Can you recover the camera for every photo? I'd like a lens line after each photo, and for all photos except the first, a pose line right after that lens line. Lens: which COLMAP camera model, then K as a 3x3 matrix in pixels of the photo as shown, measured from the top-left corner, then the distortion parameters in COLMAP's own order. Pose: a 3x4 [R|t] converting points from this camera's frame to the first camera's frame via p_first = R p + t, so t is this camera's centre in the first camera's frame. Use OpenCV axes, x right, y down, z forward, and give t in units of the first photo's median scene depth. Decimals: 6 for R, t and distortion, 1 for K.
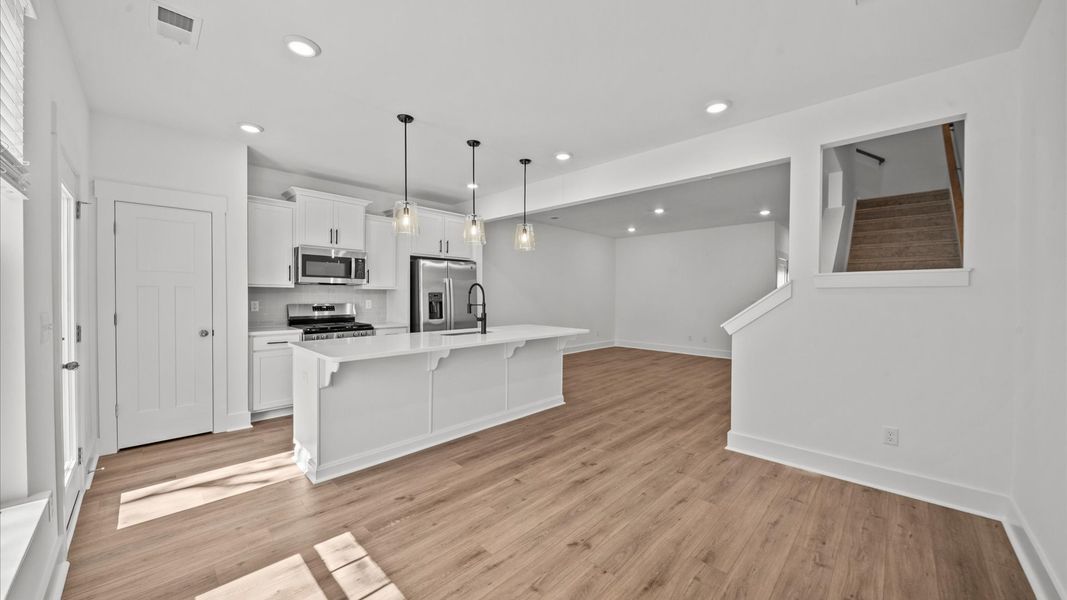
lens RADIAL K [[377.7, 0, 534.3], [0, 377.7, 299.9], [0, 0, 1]] dist [-0.001482, -0.000152]
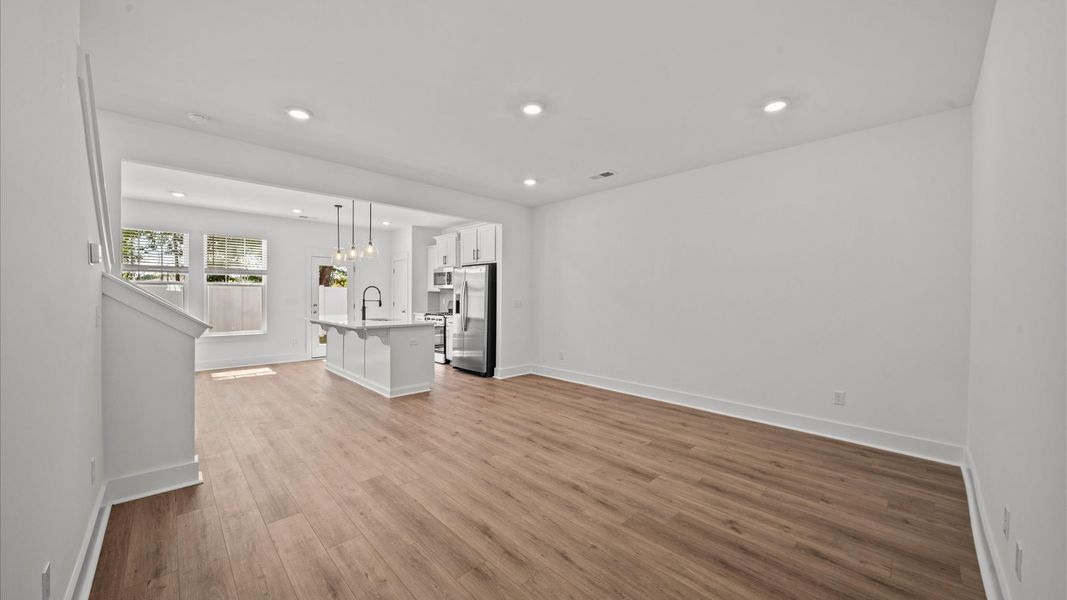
lens RADIAL K [[377.7, 0, 534.3], [0, 377.7, 299.9], [0, 0, 1]] dist [-0.001482, -0.000152]
pose [[-0.032784, 0.002722, -0.999459, 1.106016], [-0.023646, 0.999714, 0.003498, -0.007934], [0.999183, 0.023748, -0.032710, 1.431347]]
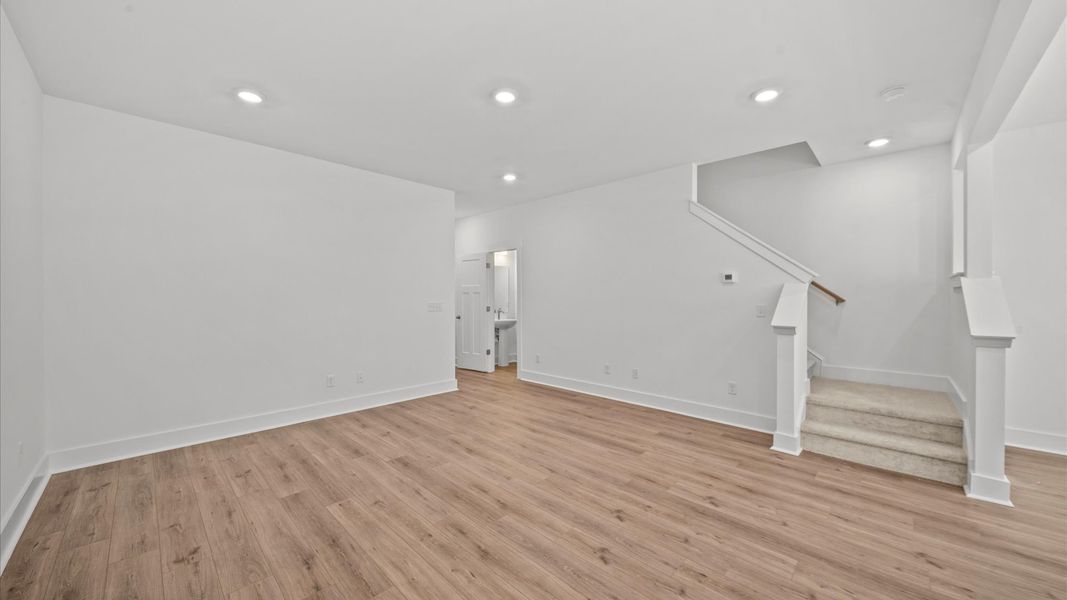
lens RADIAL K [[377.7, 0, 534.3], [0, 377.7, 299.9], [0, 0, 1]] dist [-0.001482, -0.000152]
pose [[-0.002619, -0.011918, 0.999926, -0.140822], [0.017672, 0.999772, 0.011963, -0.014530], [-0.999840, 0.017702, -0.002408, 1.359673]]
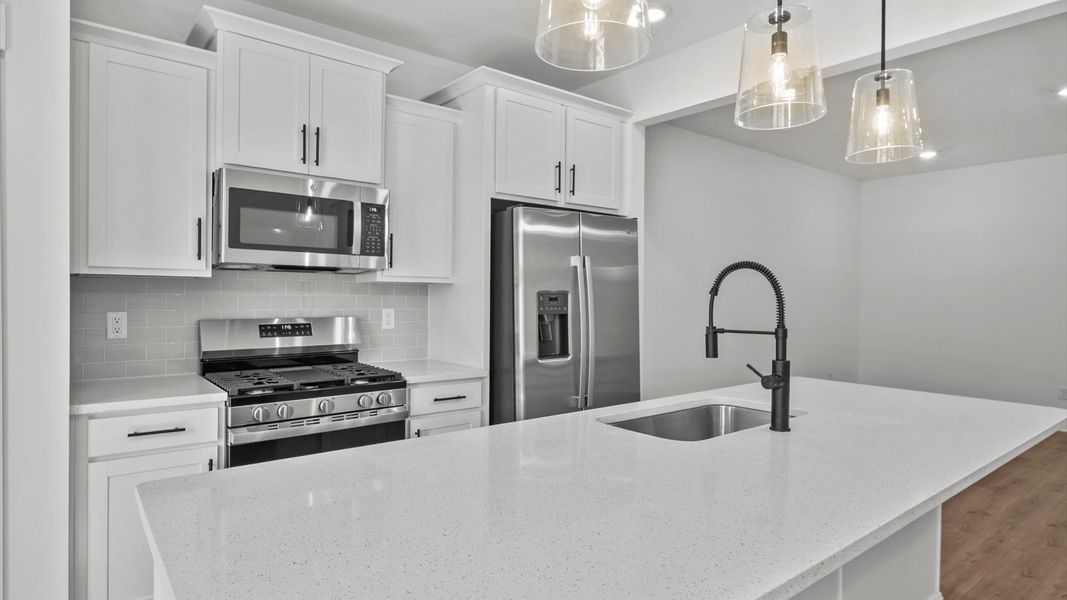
lens RADIAL K [[588.5, 0, 533.5], [0, 588.5, 300.0], [0, 0, 1]] dist [-0.000039, 0.000477]
pose [[0.991646, 0.004834, -0.128895, -0.222997], [-0.005447, 0.999975, -0.004406, -0.008401], [0.128871, 0.005071, 0.991648, 0.426811]]
